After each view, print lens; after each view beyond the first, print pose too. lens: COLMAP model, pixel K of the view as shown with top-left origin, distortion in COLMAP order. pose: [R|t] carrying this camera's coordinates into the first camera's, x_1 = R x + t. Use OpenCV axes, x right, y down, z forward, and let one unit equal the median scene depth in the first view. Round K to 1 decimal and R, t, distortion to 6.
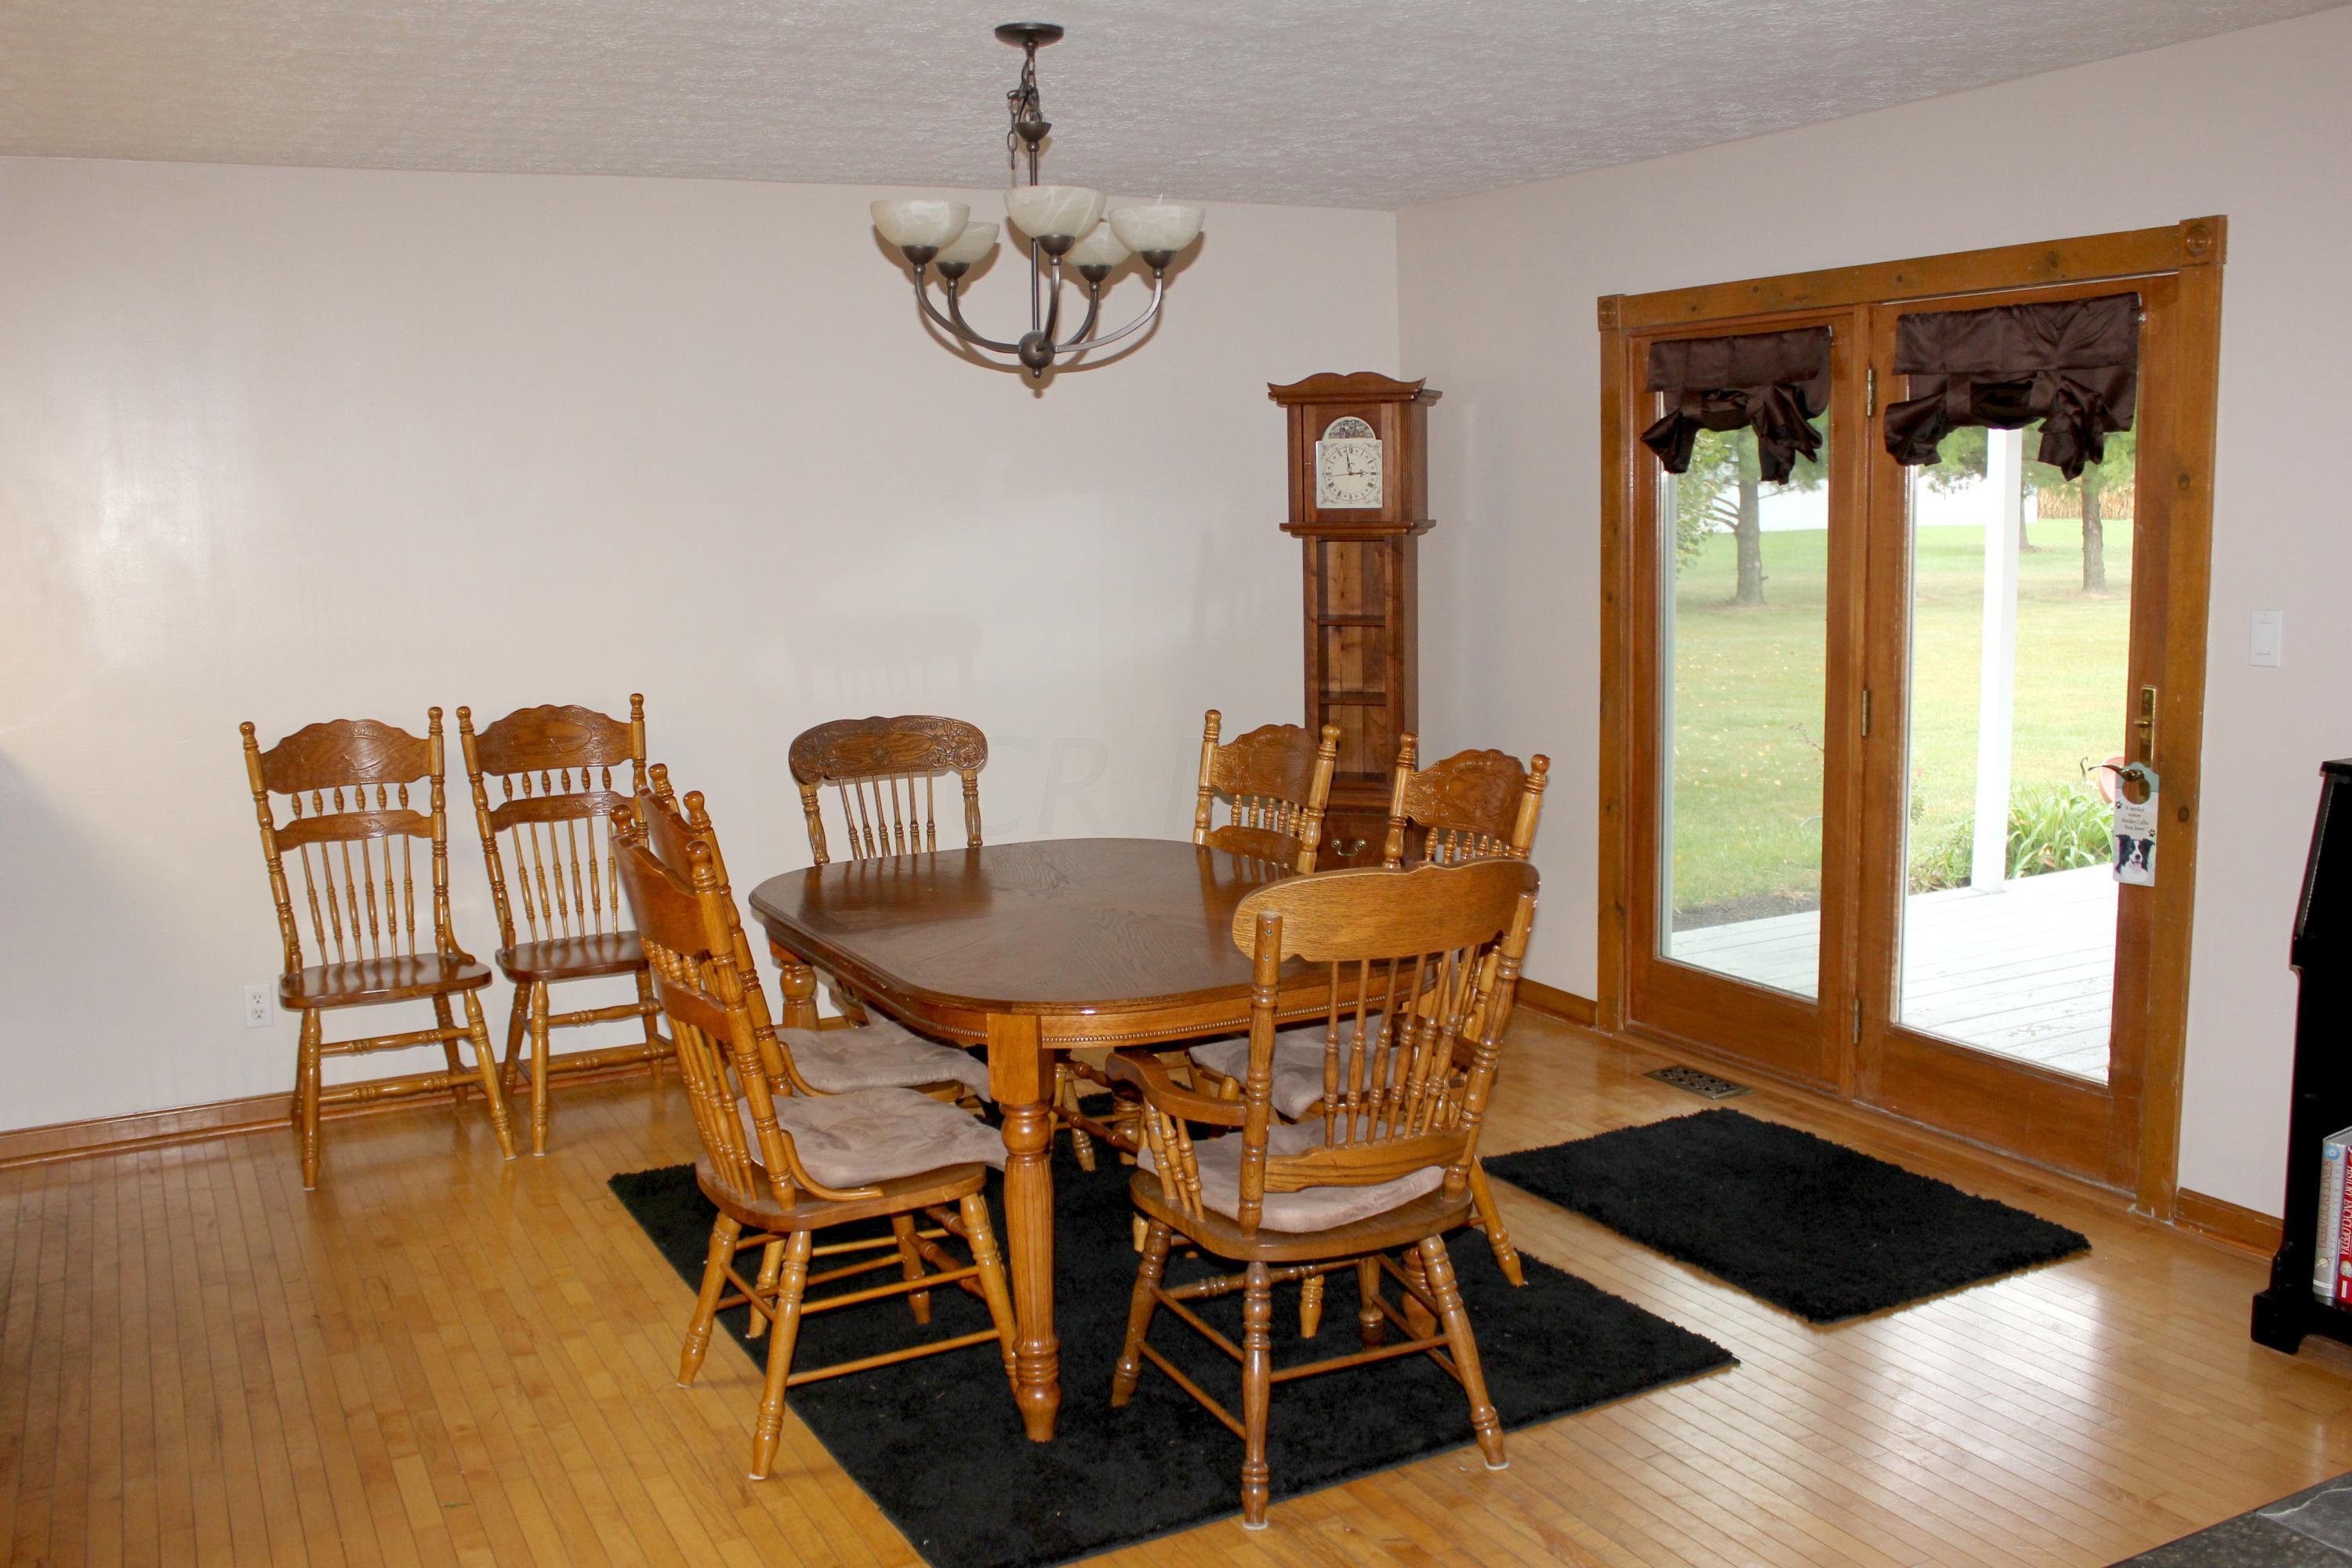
lens RADIAL K [[2079.4, 0, 1211.3], [0, 2079.4, 786.3], [0, 0, 1]] dist [-0.146852, 0.127300]
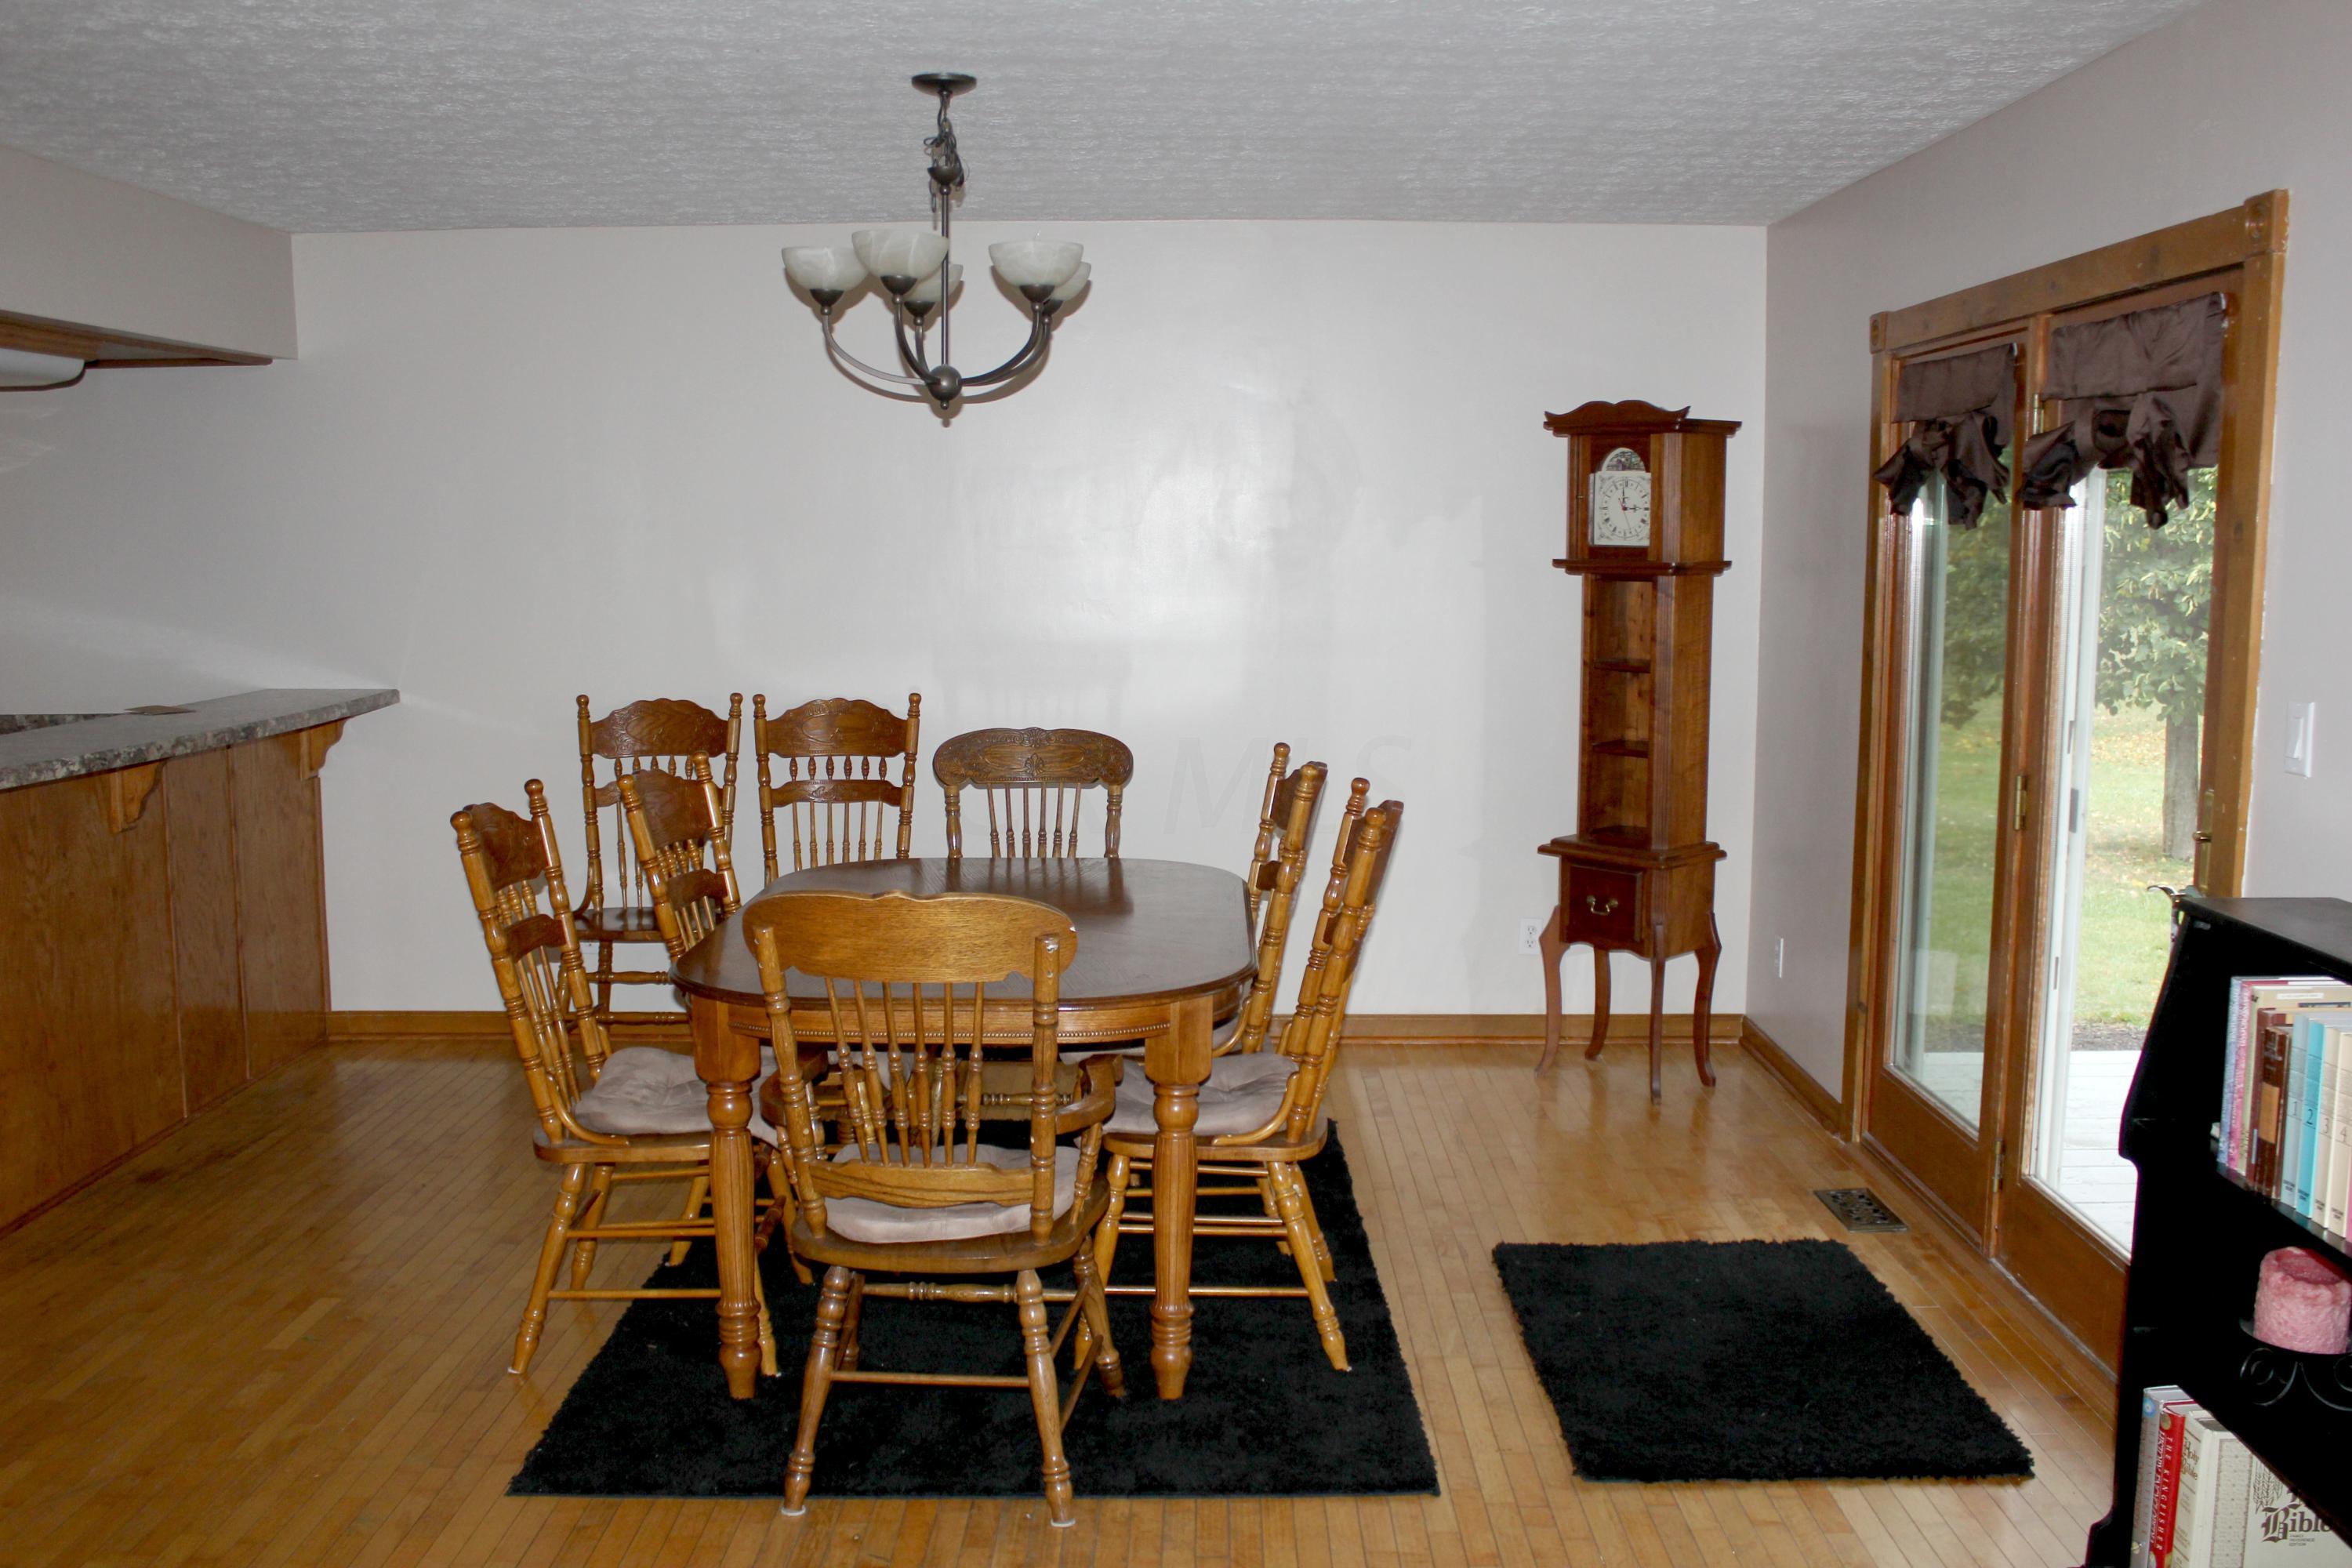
lens RADIAL K [[2079.4, 0, 1211.3], [0, 2079.4, 786.3], [0, 0, 1]] dist [-0.146852, 0.127300]
pose [[0.883497, 0.080567, -0.461457, 0.403029], [-0.086579, 0.996211, 0.008169, -0.019967], [0.460367, 0.032735, 0.887125, 0.103618]]
